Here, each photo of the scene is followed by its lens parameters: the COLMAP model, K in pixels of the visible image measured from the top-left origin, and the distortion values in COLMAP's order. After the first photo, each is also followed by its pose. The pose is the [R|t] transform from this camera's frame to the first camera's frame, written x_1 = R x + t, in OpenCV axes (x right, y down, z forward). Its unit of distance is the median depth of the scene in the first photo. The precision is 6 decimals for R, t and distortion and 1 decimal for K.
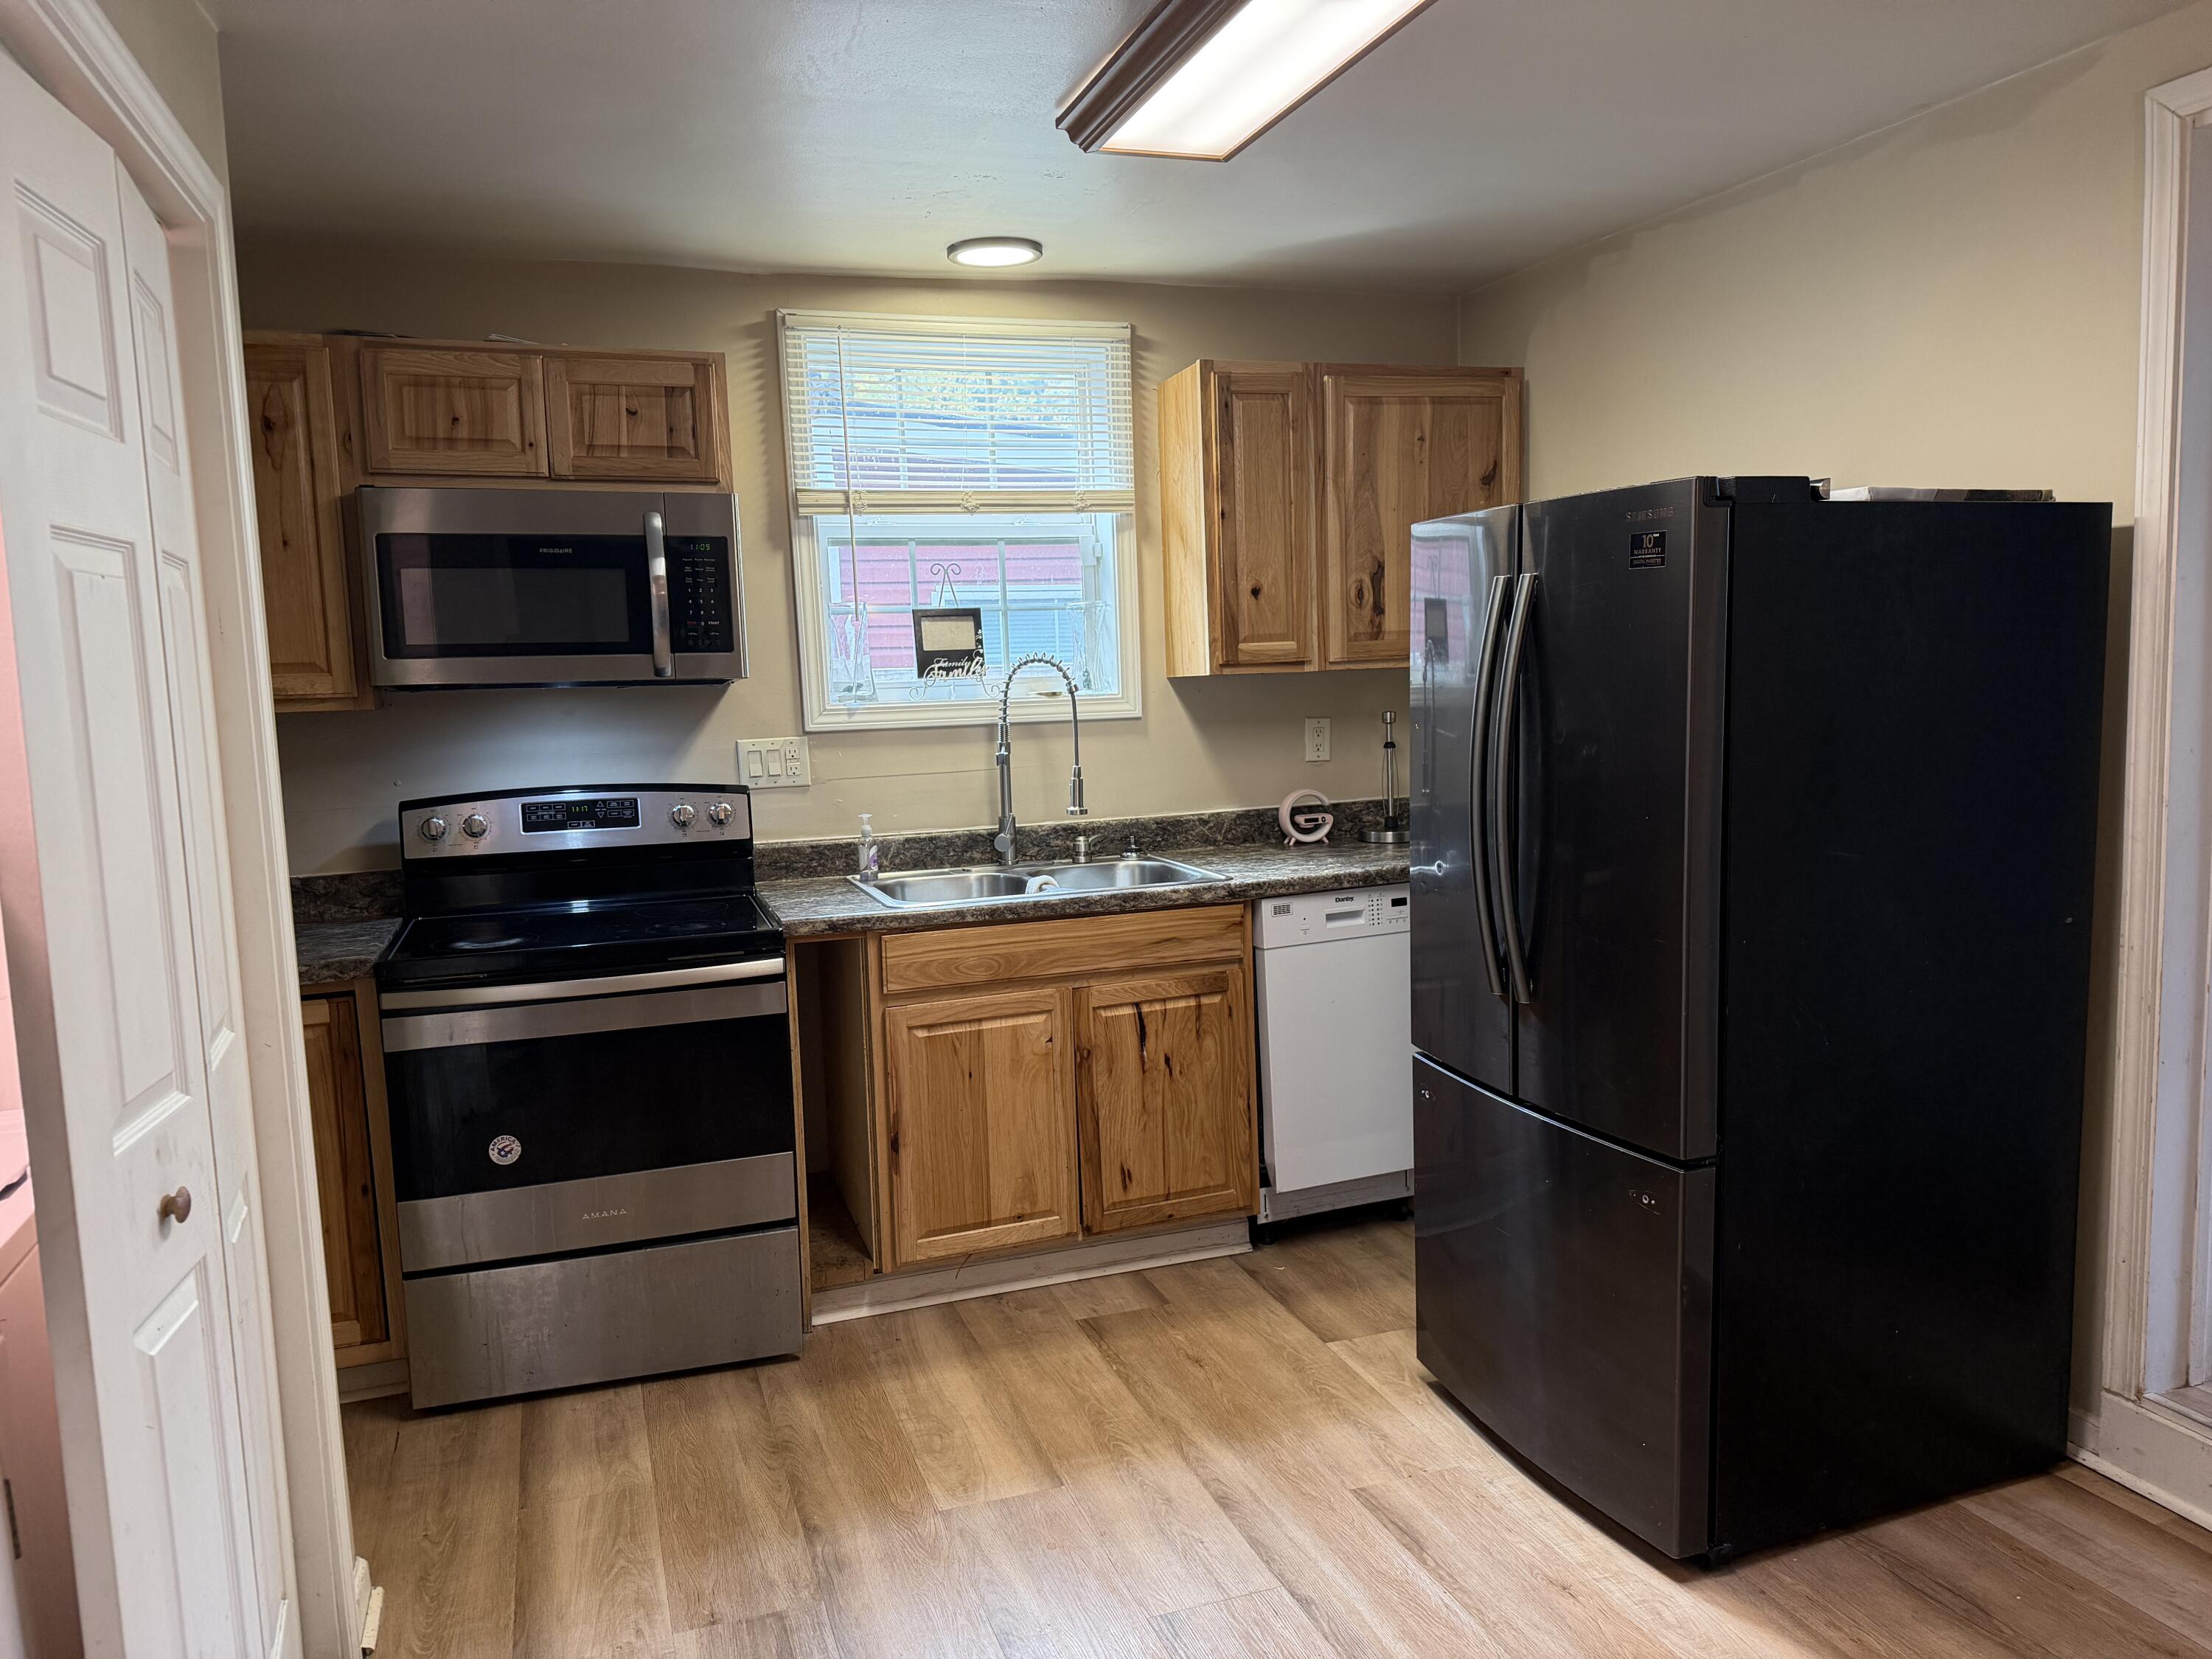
lens RADIAL K [[1541.6, 0, 1106.0], [0, 1541.6, 829.5], [0, 0, 1]] dist [0.186335, -0.360218]
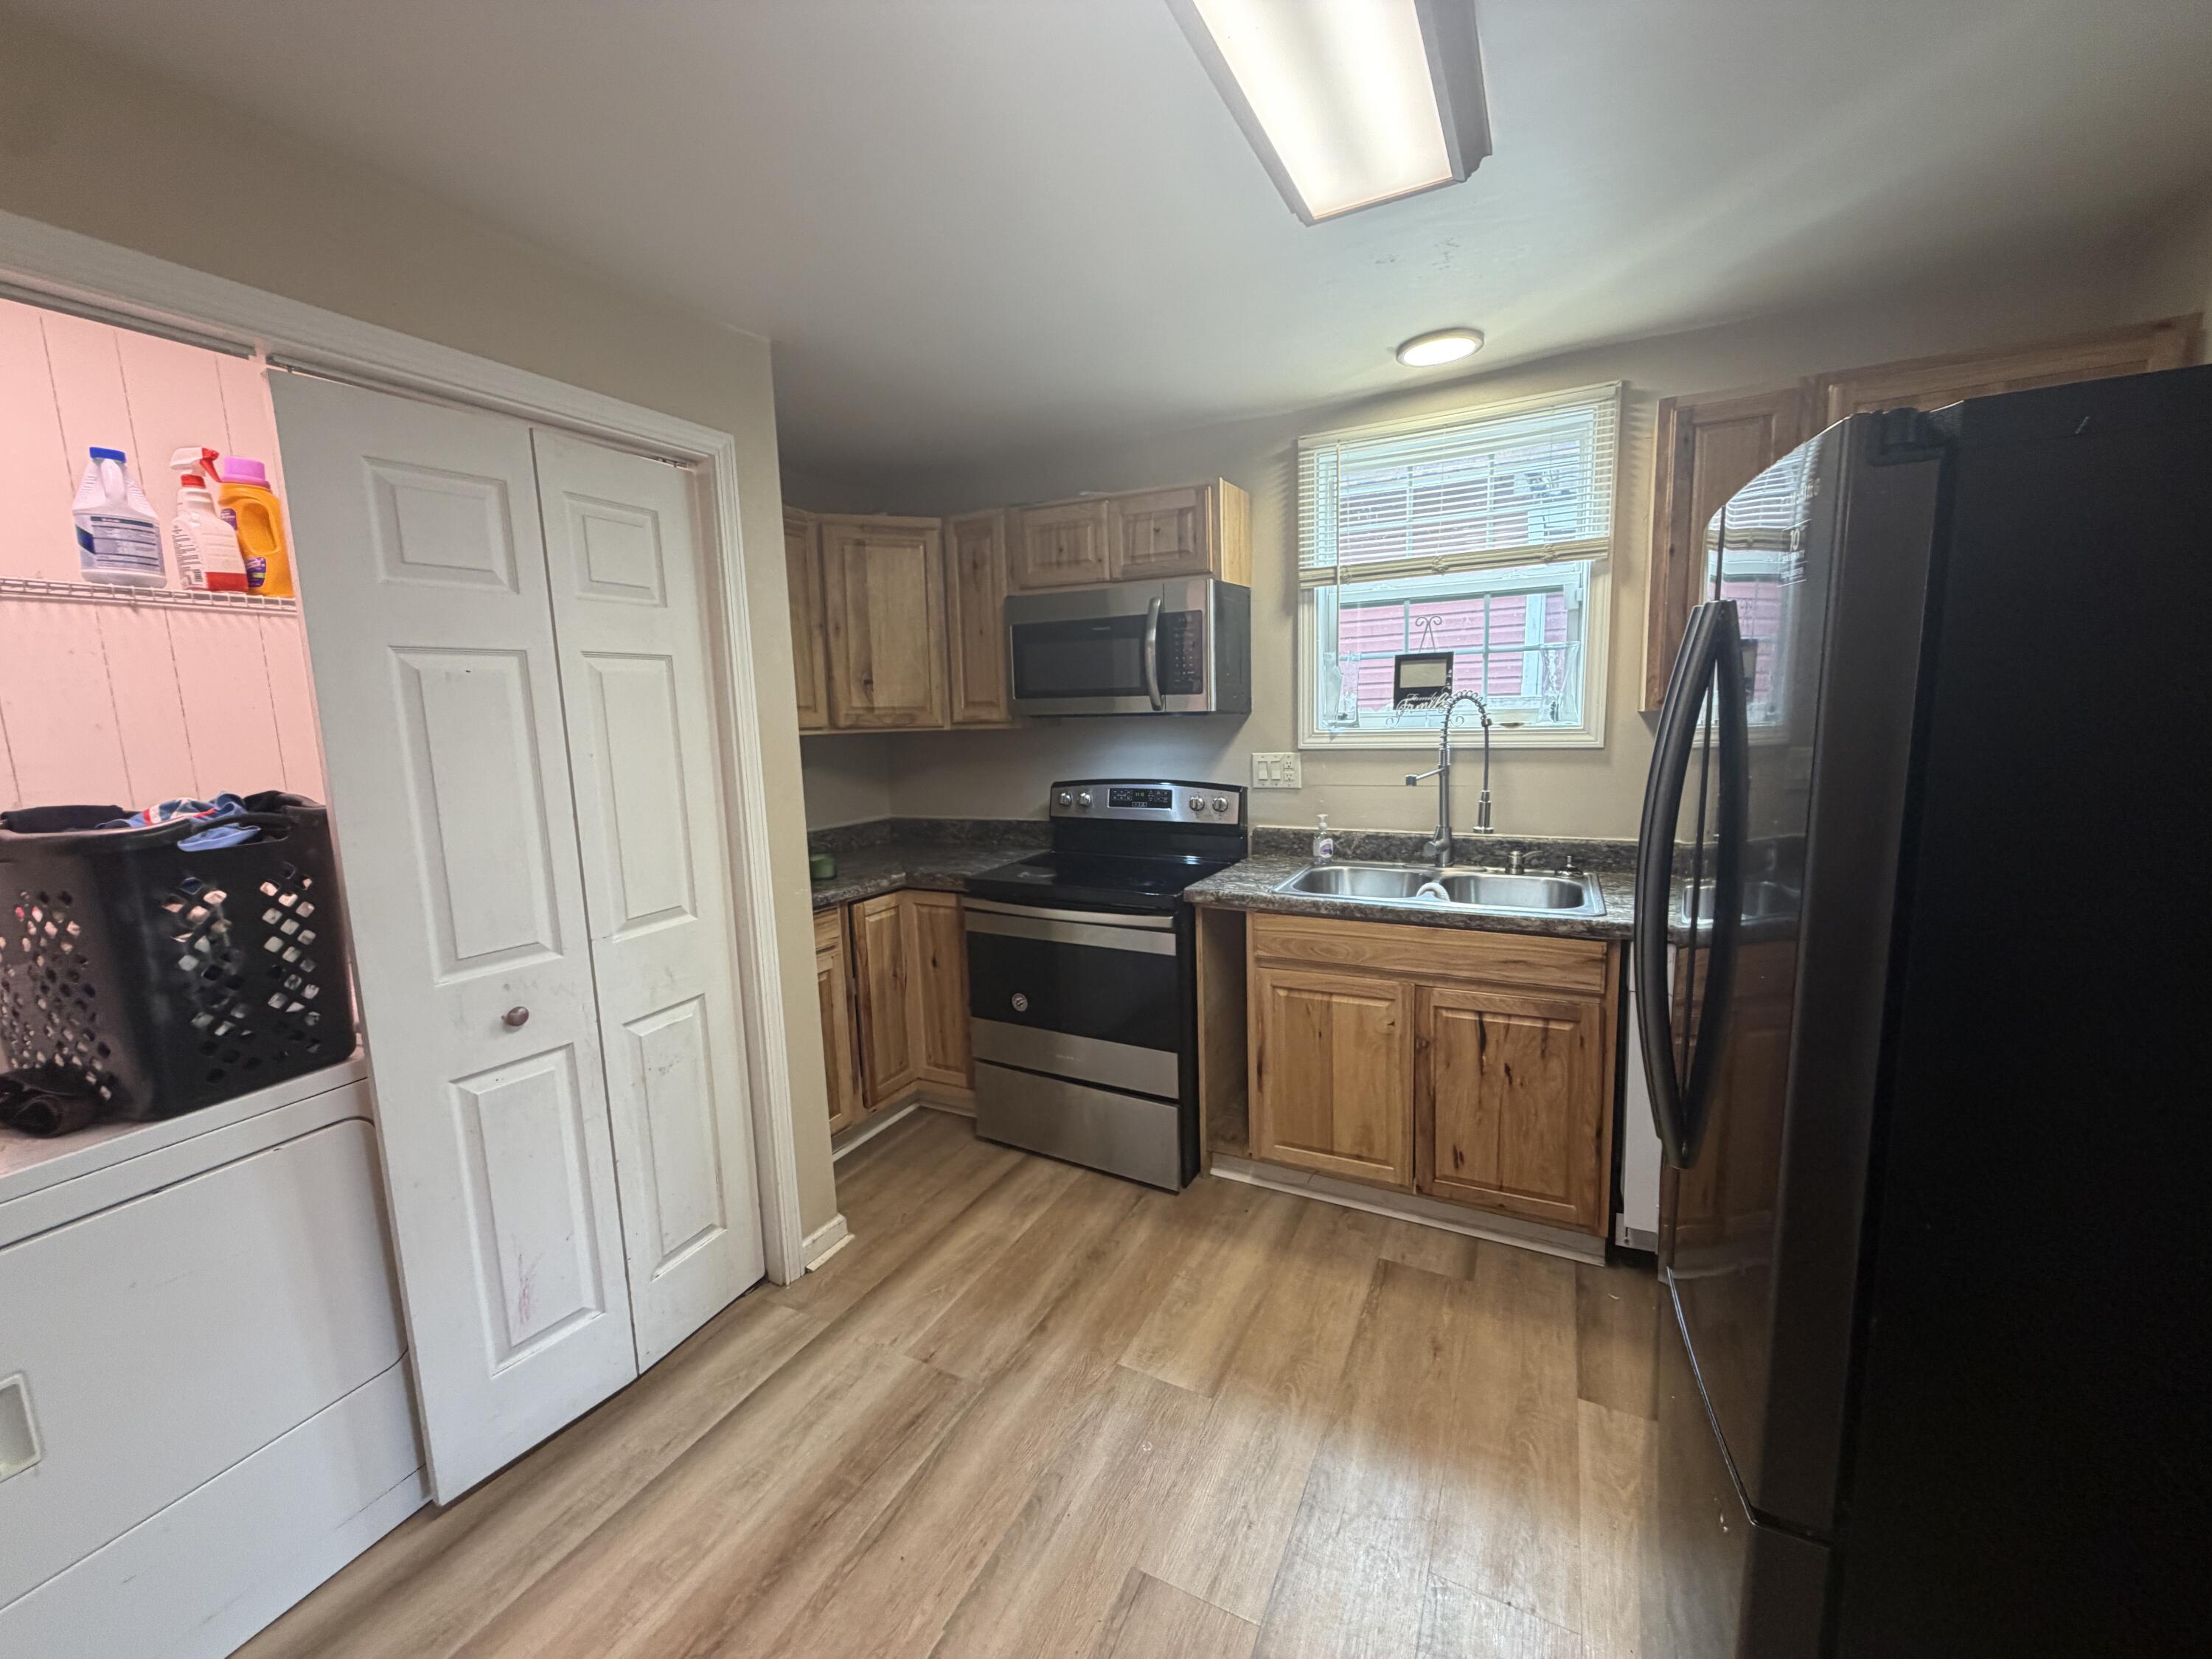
lens RADIAL K [[887.8, 0, 1104.4], [0, 887.8, 825.2], [0, 0, 1]] dist [0.000712, -0.000132]
pose [[0.683870, 0.109647, -0.721318, 0.280769], [-0.069950, 0.993942, 0.084769, -0.055340], [0.726243, -0.007515, 0.687397, 0.373454]]
